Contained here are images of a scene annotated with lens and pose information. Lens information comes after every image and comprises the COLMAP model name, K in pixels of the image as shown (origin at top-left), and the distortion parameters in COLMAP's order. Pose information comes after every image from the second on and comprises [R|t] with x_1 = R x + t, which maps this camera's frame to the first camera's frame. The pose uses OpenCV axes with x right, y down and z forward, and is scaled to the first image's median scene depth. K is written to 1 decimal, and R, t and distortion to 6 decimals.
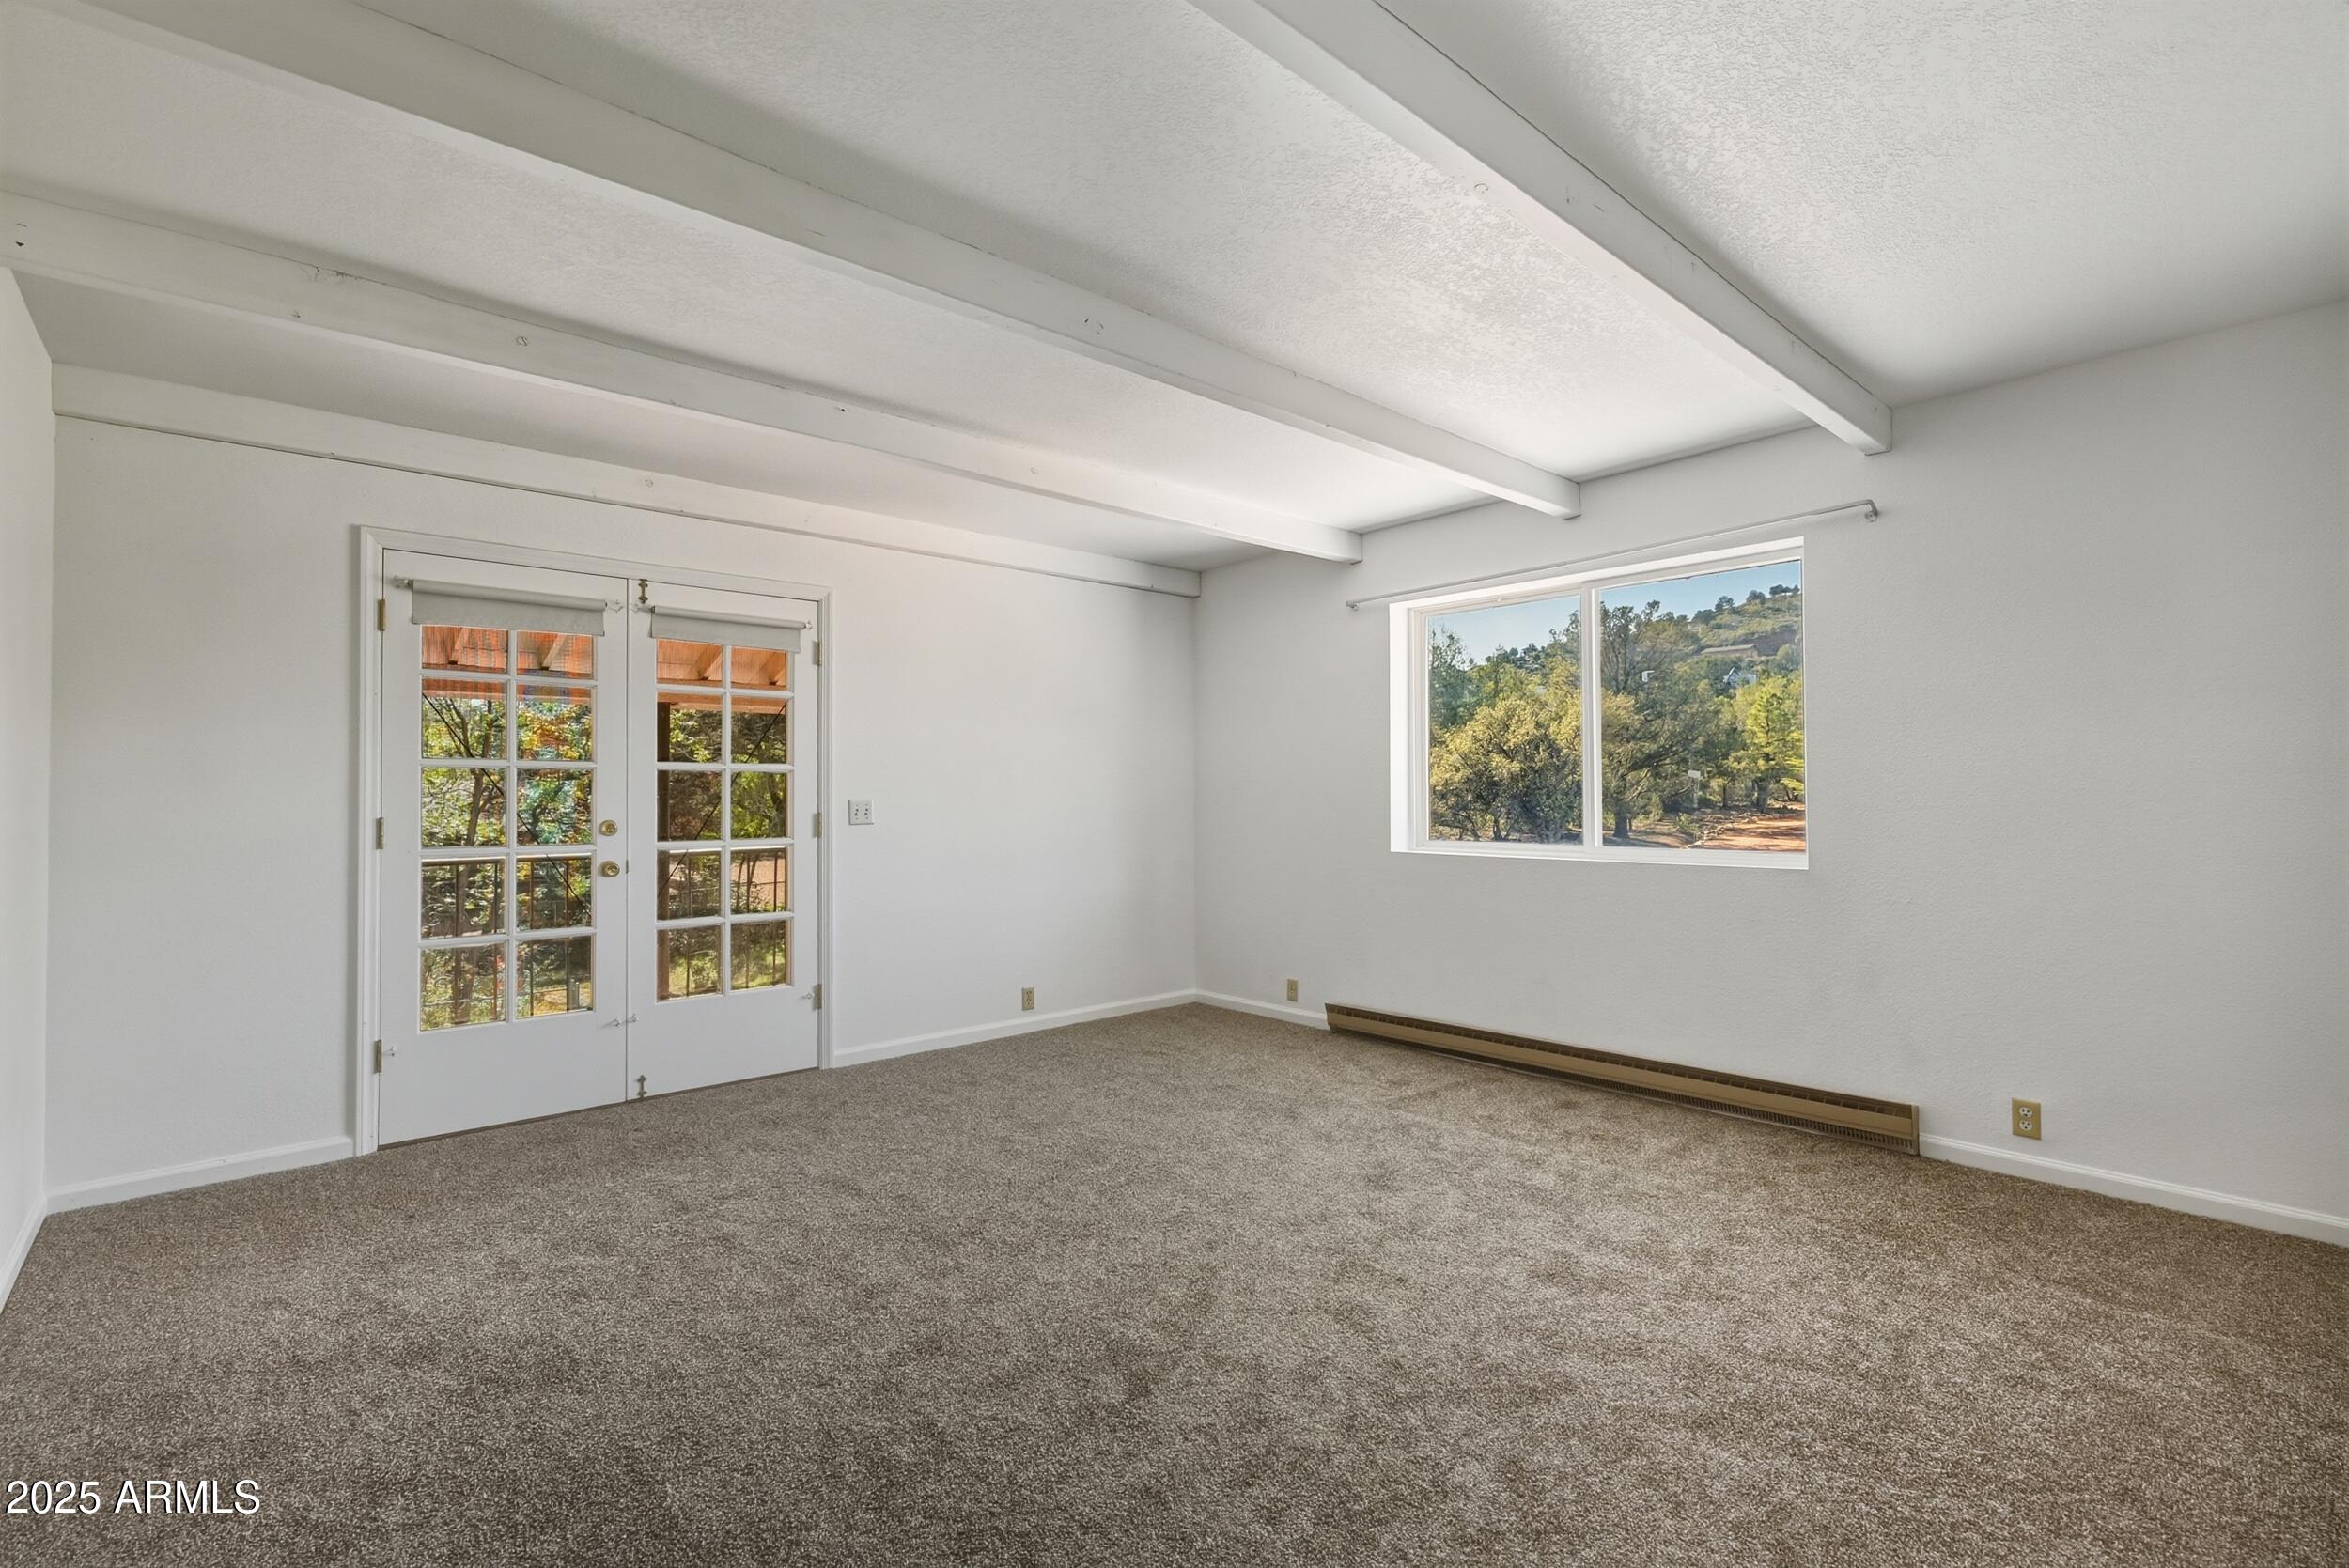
lens RADIAL K [[1067.6, 0, 1173.2], [0, 1067.6, 795.9], [0, 0, 1]] dist [0.000550, -0.000363]
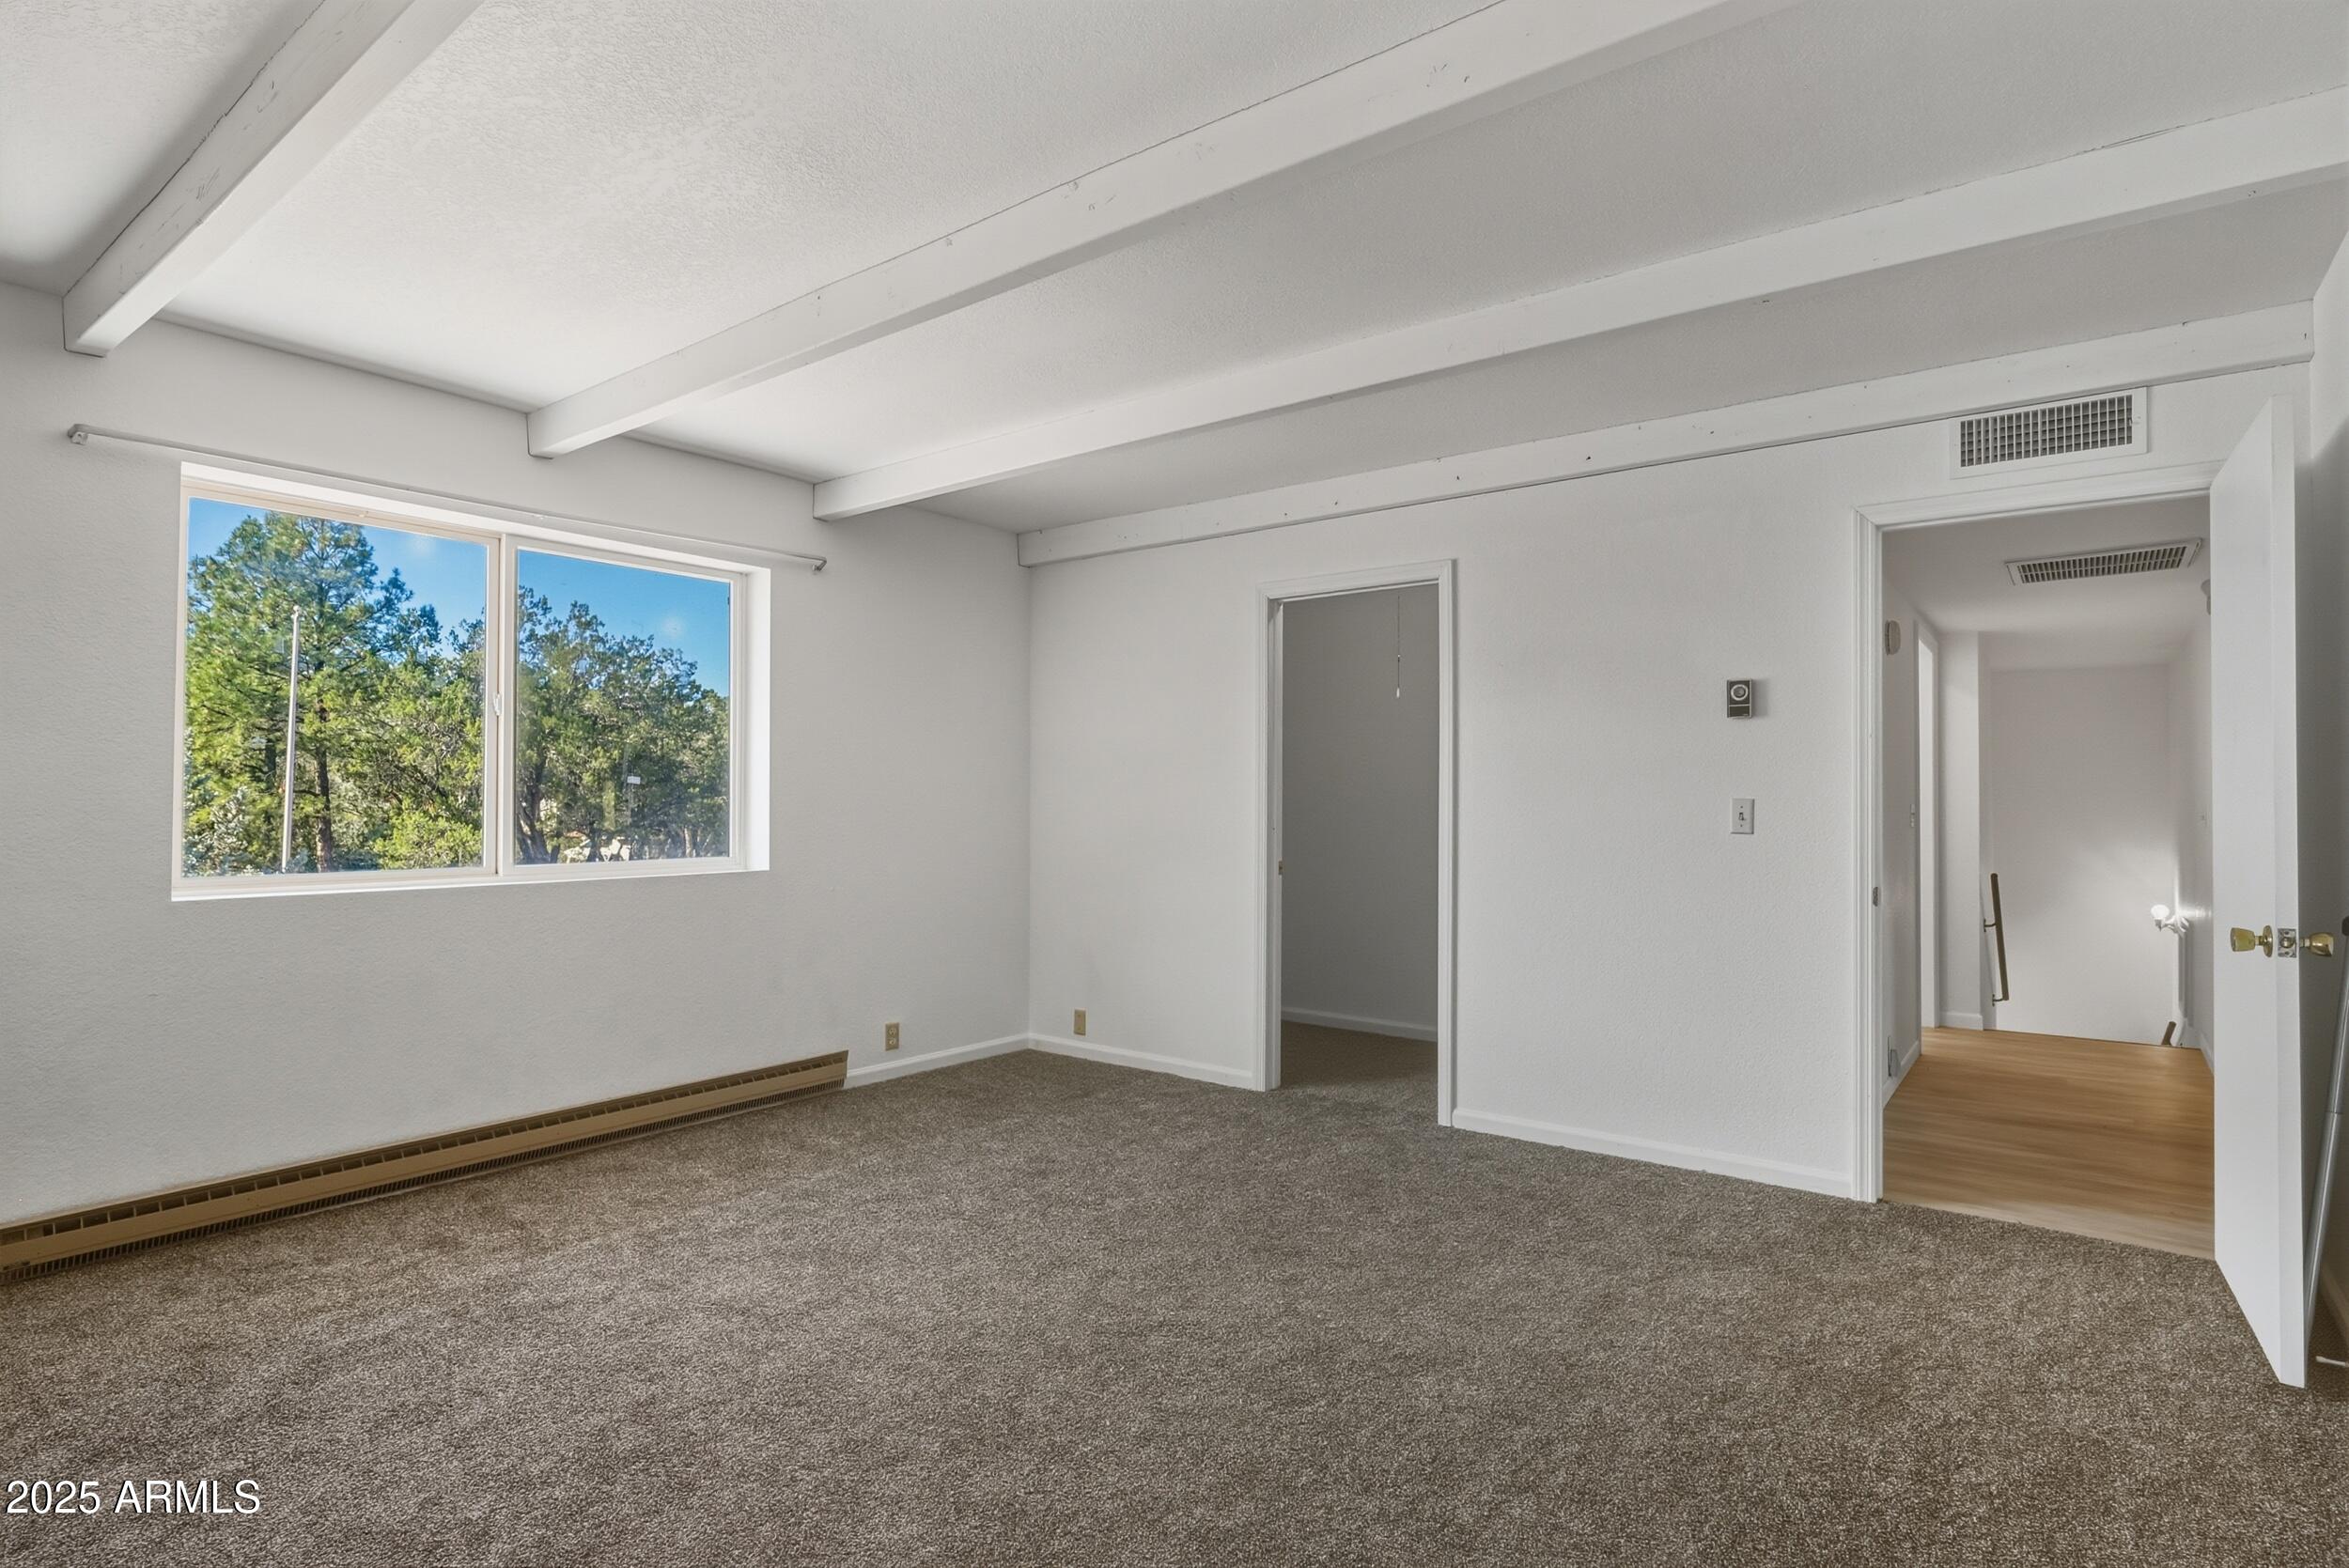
lens RADIAL K [[1199.2, 0, 1172.0], [0, 1199.2, 778.5], [0, 0, 1]] dist [0.002026, 0.000191]
pose [[-0.194895, 0.024613, 0.980515, -0.665201], [0.001521, 0.999691, -0.024792, 0.005644], [-0.980823, -0.003341, -0.194872, 0.780032]]
